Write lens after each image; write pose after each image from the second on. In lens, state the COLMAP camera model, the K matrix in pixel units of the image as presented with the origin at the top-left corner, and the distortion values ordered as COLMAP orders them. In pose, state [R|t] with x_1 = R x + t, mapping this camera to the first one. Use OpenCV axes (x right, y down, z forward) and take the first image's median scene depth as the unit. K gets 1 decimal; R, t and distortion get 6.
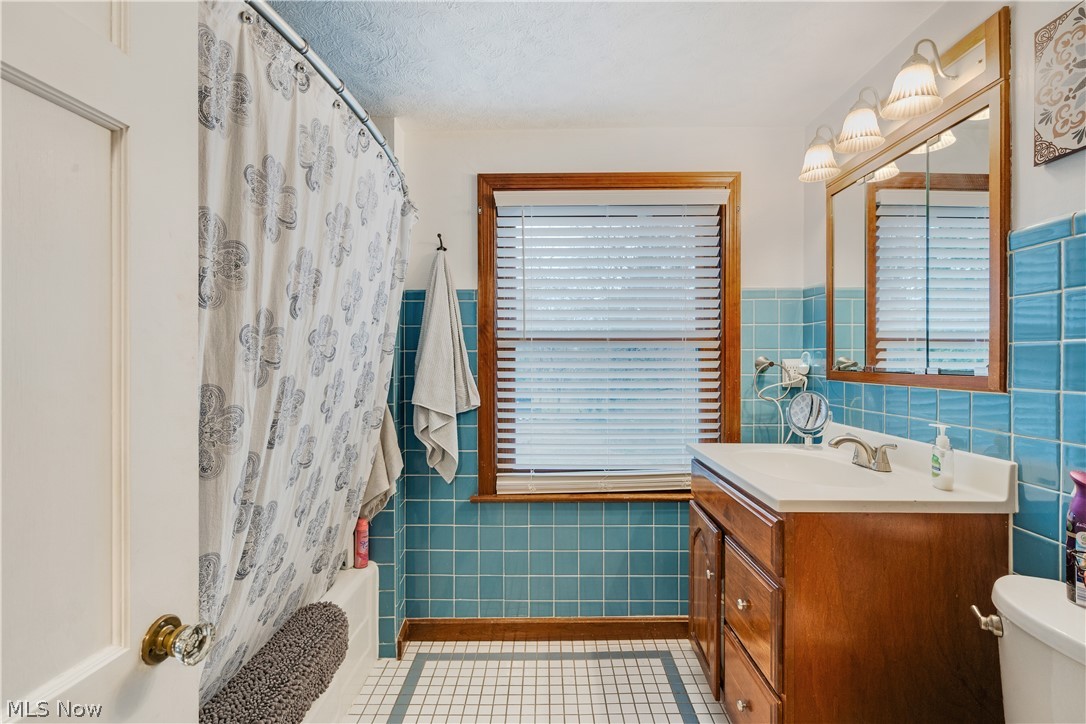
lens RADIAL K [[498.3, 0, 536.6], [0, 498.3, 357.8], [0, 0, 1]] dist [-0.010282, 0.005545]
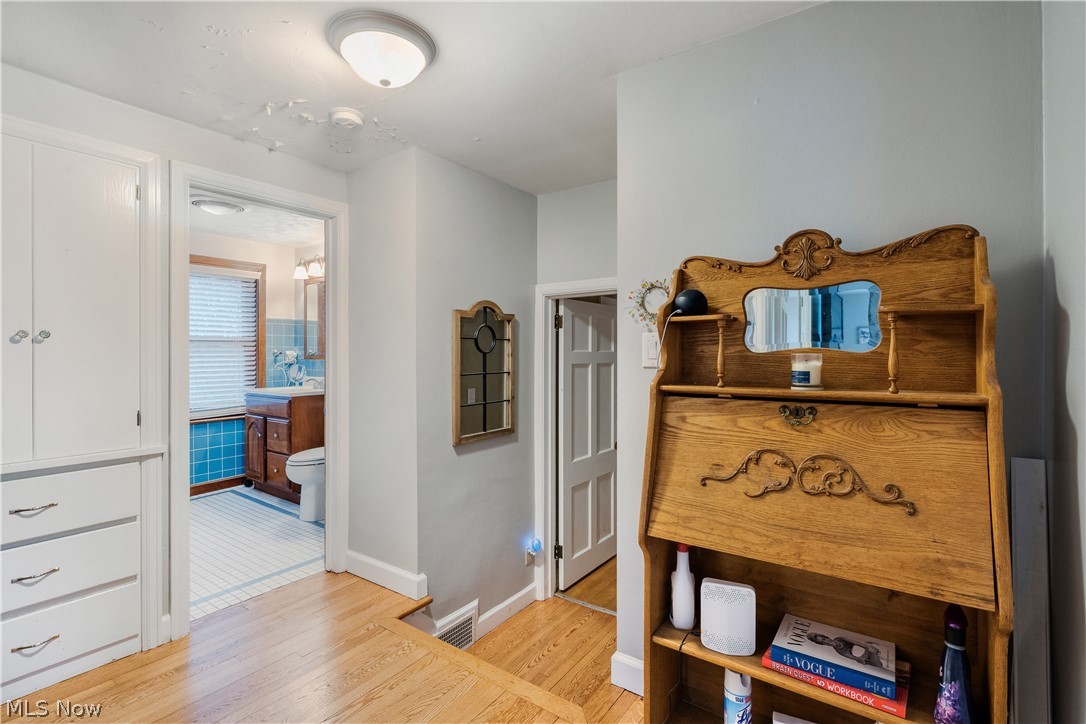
lens RADIAL K [[498.3, 0, 547.9], [0, 498.3, 355.7], [0, 0, 1]] dist [-0.010282, 0.005545]
pose [[0.558553, -0.006715, 0.829442, -0.752697], [-0.001648, 0.999956, 0.009205, 0.001289], [-0.829467, -0.006508, 0.558517, -1.322292]]
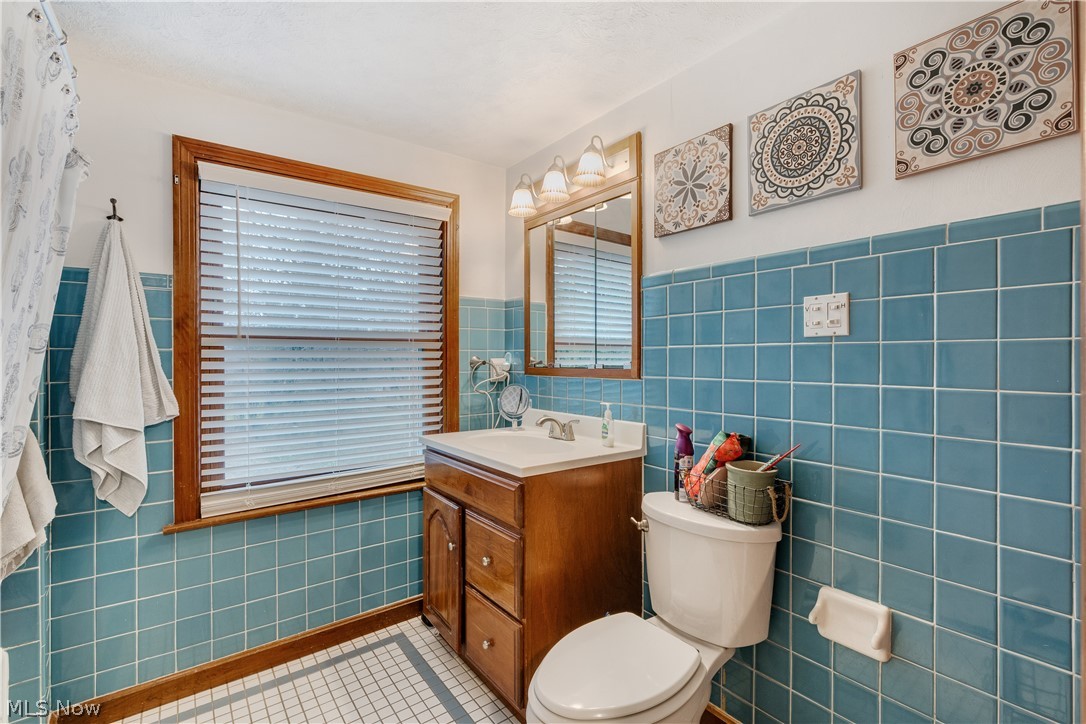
lens RADIAL K [[498.3, 0, 544.4], [0, 498.3, 358.0], [0, 0, 1]] dist [-0.010282, 0.005545]
pose [[0.789999, -0.001453, 0.613106, -0.148264], [0.001619, 0.999999, 0.000284, 0.001307], [-0.613106, 0.000768, 0.790001, -0.029611]]
